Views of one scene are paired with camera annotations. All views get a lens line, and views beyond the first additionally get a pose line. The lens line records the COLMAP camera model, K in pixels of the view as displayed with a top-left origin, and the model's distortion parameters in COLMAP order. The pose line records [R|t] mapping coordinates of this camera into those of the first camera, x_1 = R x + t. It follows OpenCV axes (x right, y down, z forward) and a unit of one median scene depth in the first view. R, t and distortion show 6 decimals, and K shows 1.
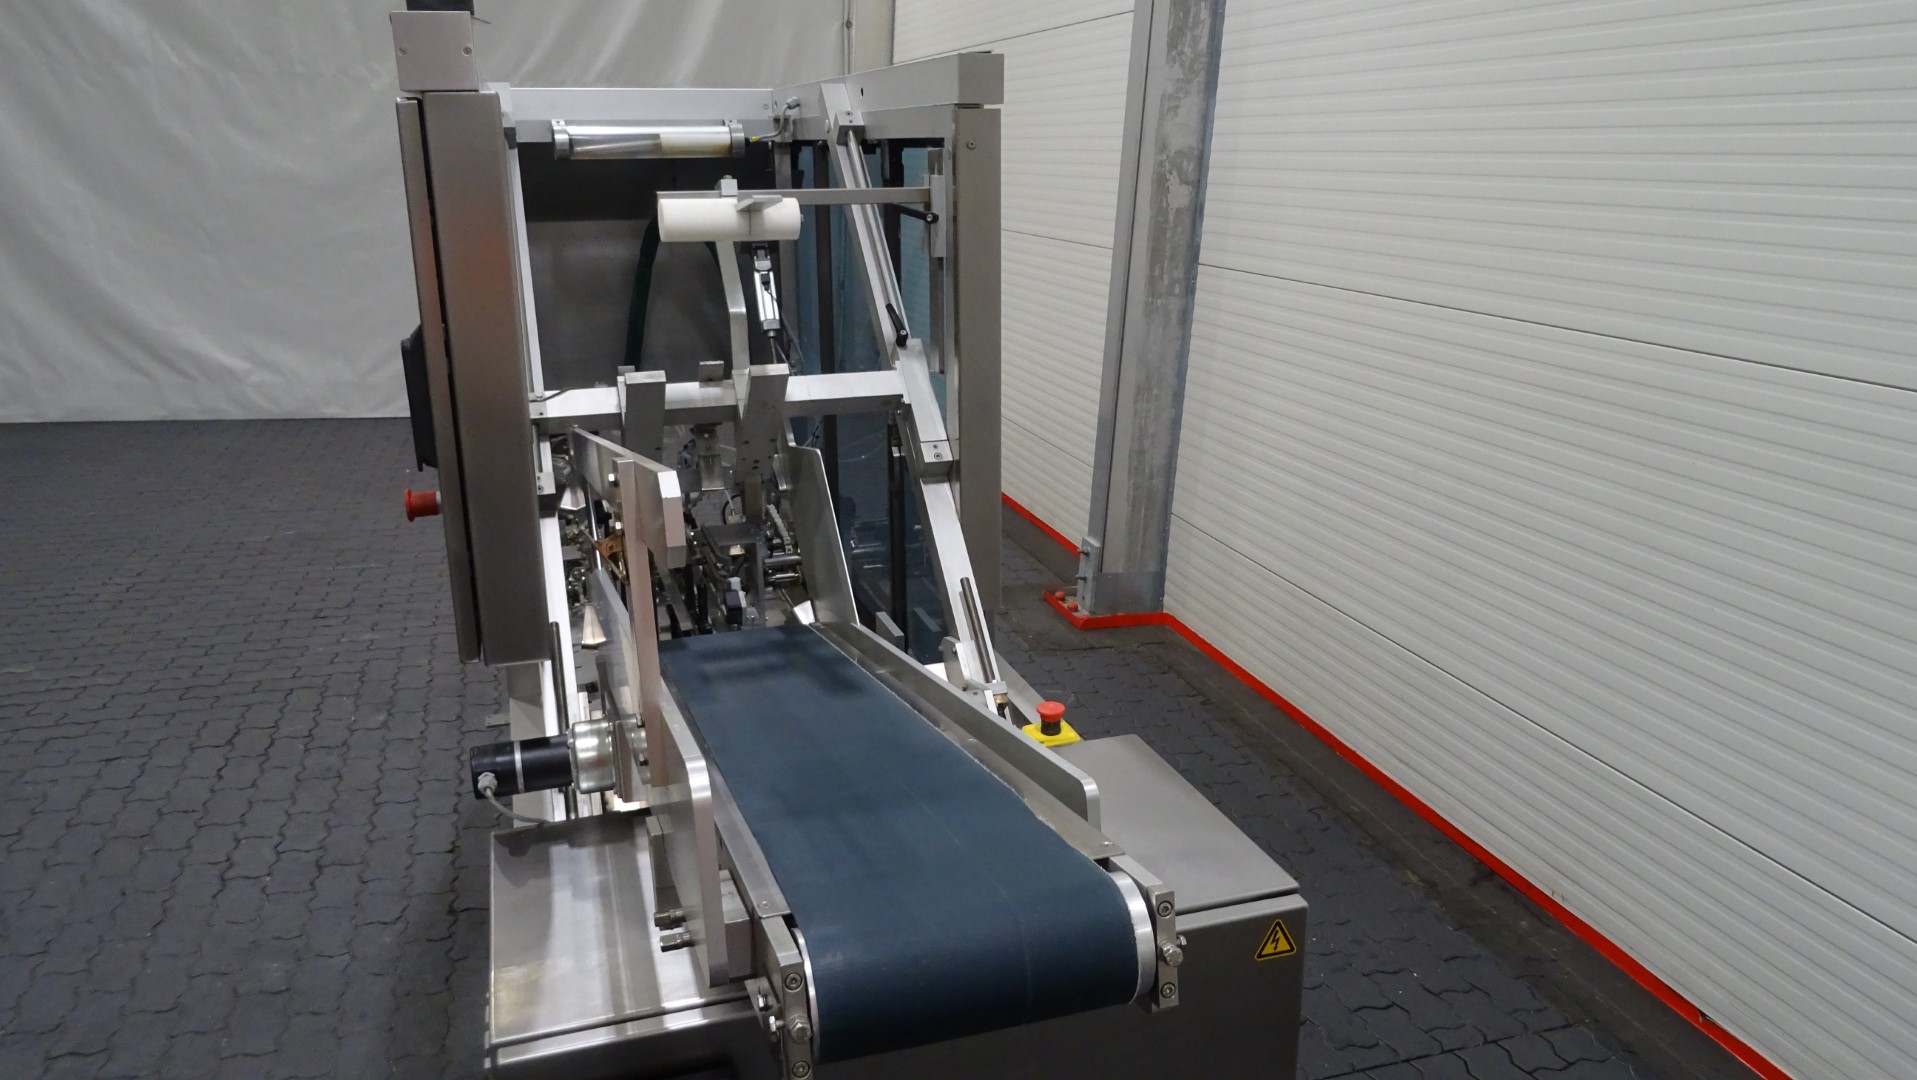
lens RADIAL K [[1364.5, 0, 961.1], [0, 1364.5, 533.6], [0, 0, 1]] dist [-0.002022, -0.013260]
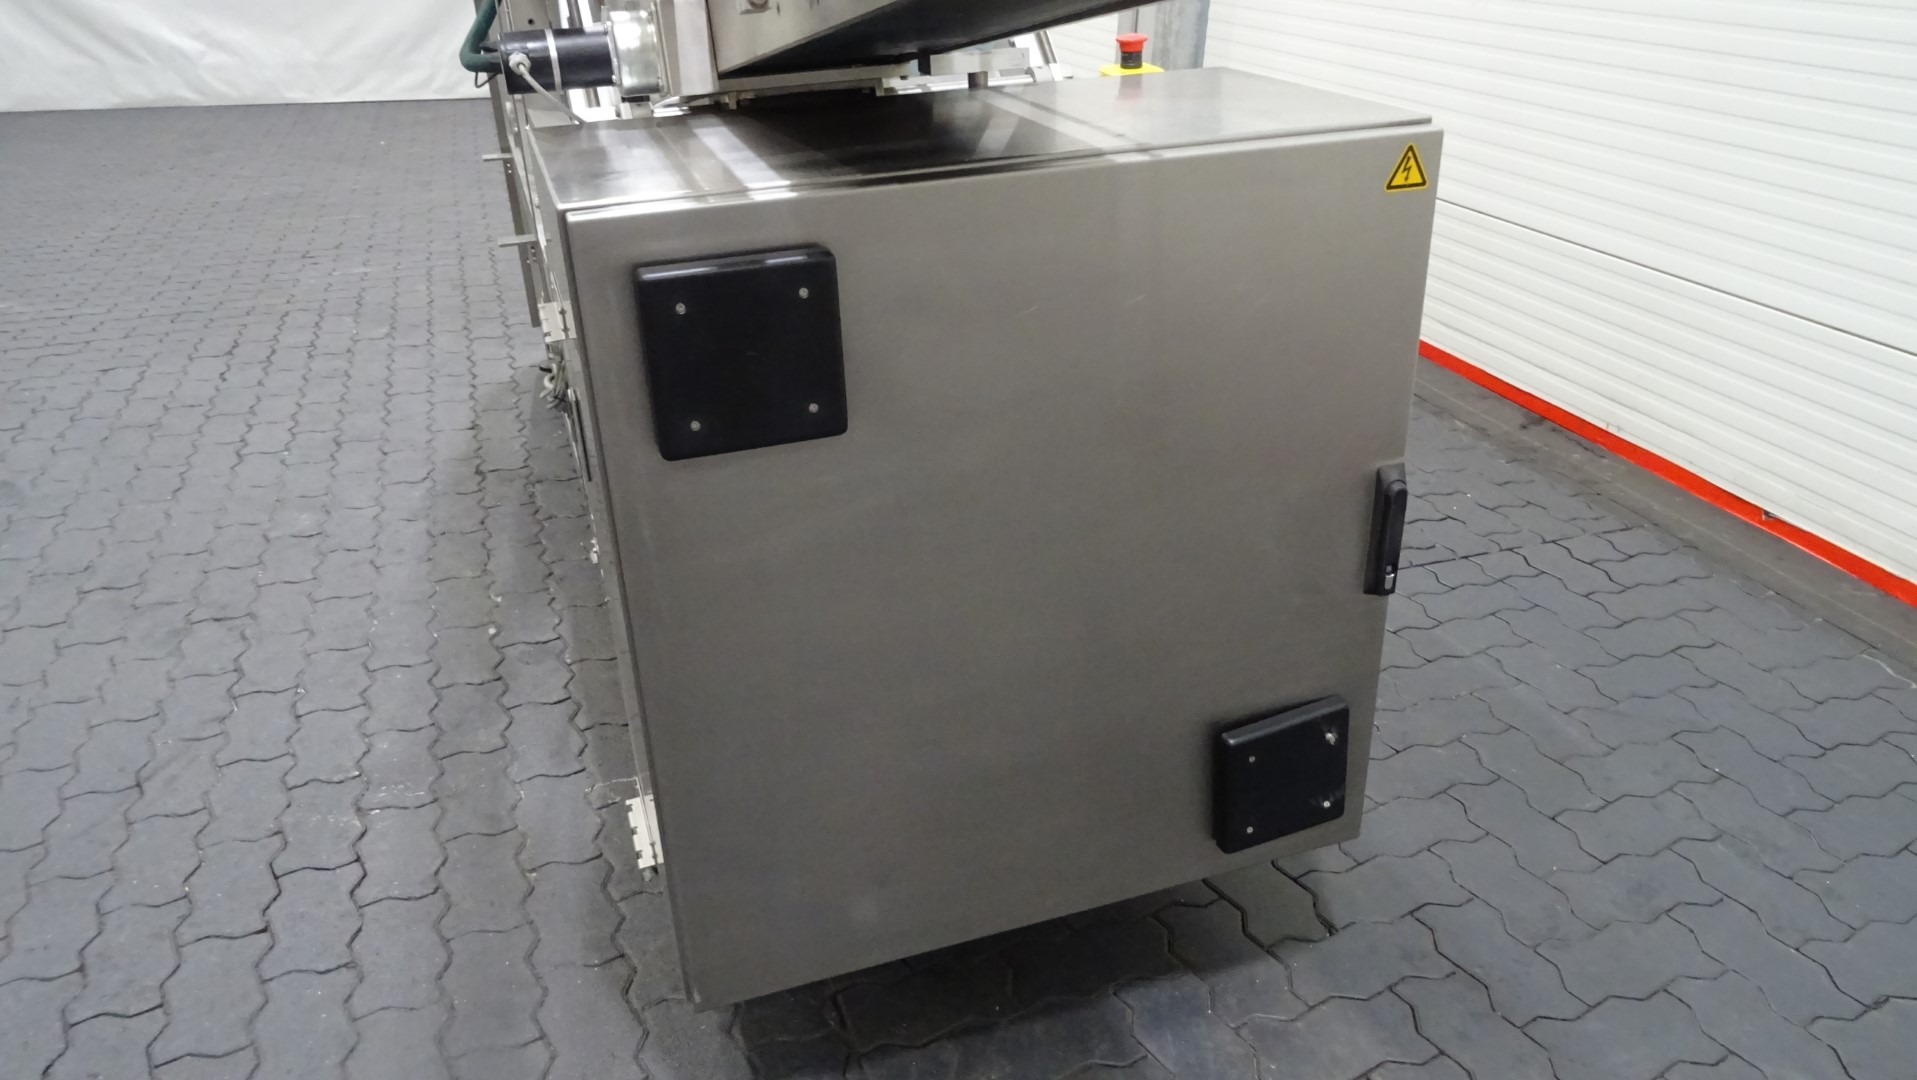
lens RADIAL K [[1364.5, 0, 961.3], [0, 1364.5, 555.3], [0, 0, 1]] dist [-0.002022, -0.013260]
pose [[0.999465, -0.032513, 0.003578, -0.031933], [0.031367, 0.983708, 0.177016, 0.156359], [-0.009275, -0.176810, 0.984201, 0.026205]]
